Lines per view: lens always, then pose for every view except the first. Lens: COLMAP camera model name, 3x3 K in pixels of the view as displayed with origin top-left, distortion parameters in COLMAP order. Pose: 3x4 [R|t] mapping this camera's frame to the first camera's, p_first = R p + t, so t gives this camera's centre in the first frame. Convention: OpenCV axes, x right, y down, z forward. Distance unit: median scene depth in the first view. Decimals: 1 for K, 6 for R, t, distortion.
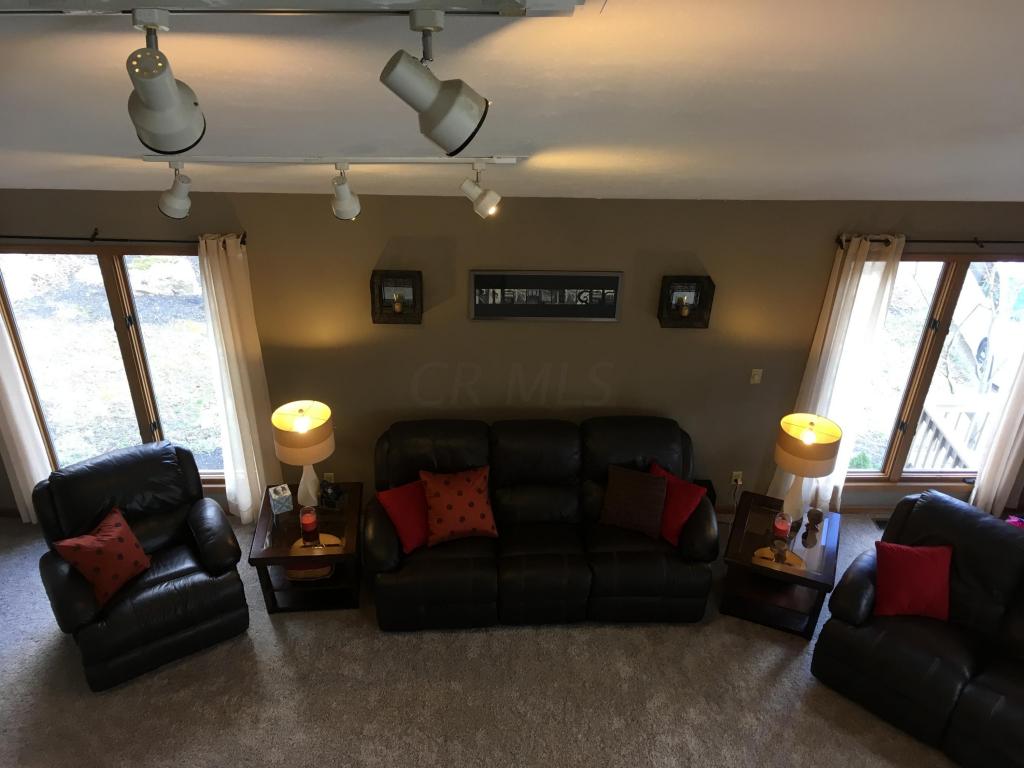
lens RADIAL K [[870.6, 0, 511.8], [0, 870.6, 384.5], [0, 0, 1]] dist [0.073666, -0.097556]
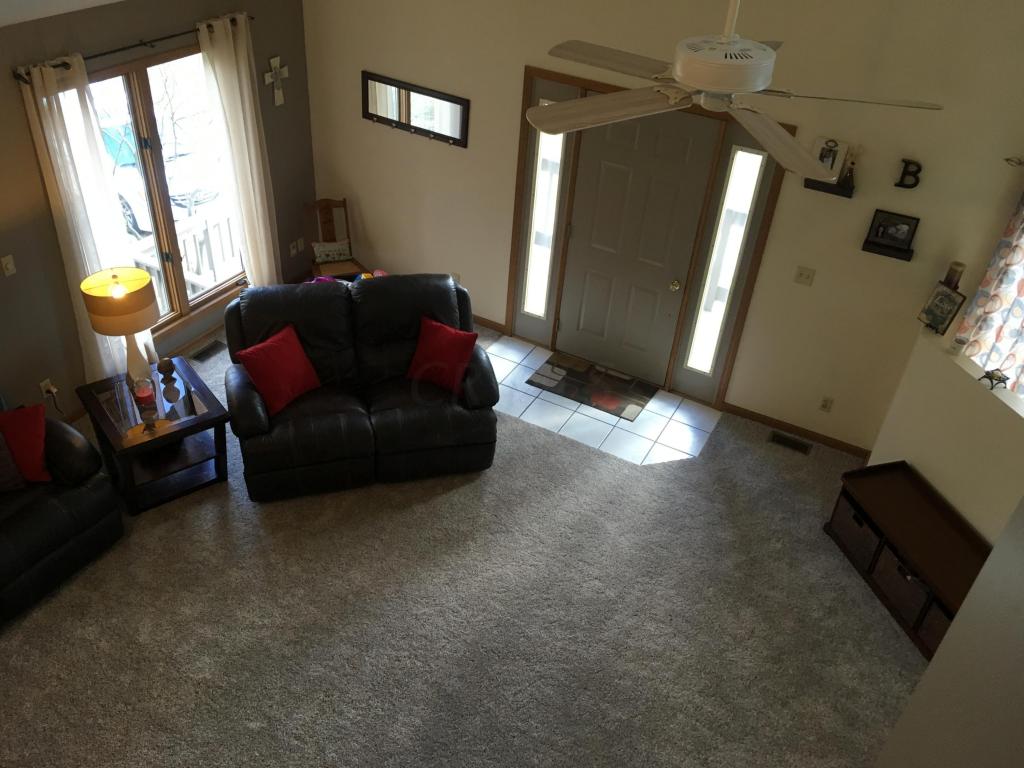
lens RADIAL K [[870.6, 0, 514.3], [0, 870.6, 381.7], [0, 0, 1]] dist [0.073666, -0.097556]
pose [[0.505699, -0.494008, 0.707265, -0.141120], [0.407701, 0.859343, 0.308723, 0.024995], [-0.760295, 0.132232, 0.635977, 0.120101]]
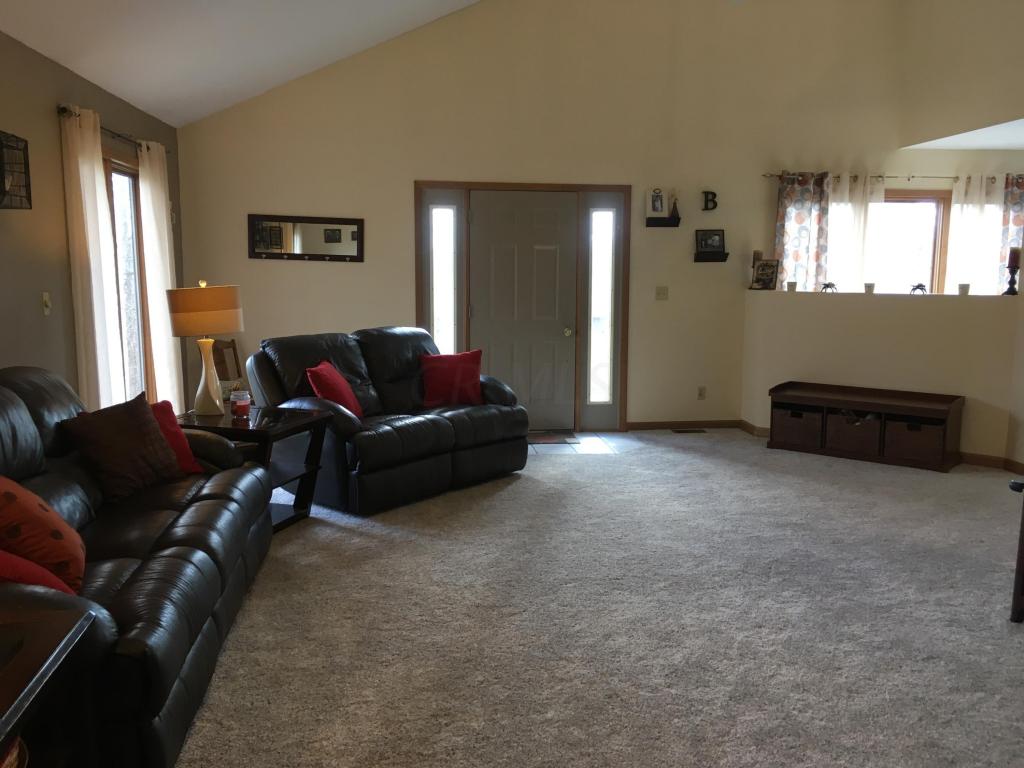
lens RADIAL K [[870.6, 0, 513.7], [0, 870.6, 386.8], [0, 0, 1]] dist [0.073666, -0.097556]
pose [[-0.076015, -0.160372, 0.984125, -0.542358], [0.520657, 0.835356, 0.176345, 0.135211], [-0.850375, 0.525796, 0.020000, 0.754382]]
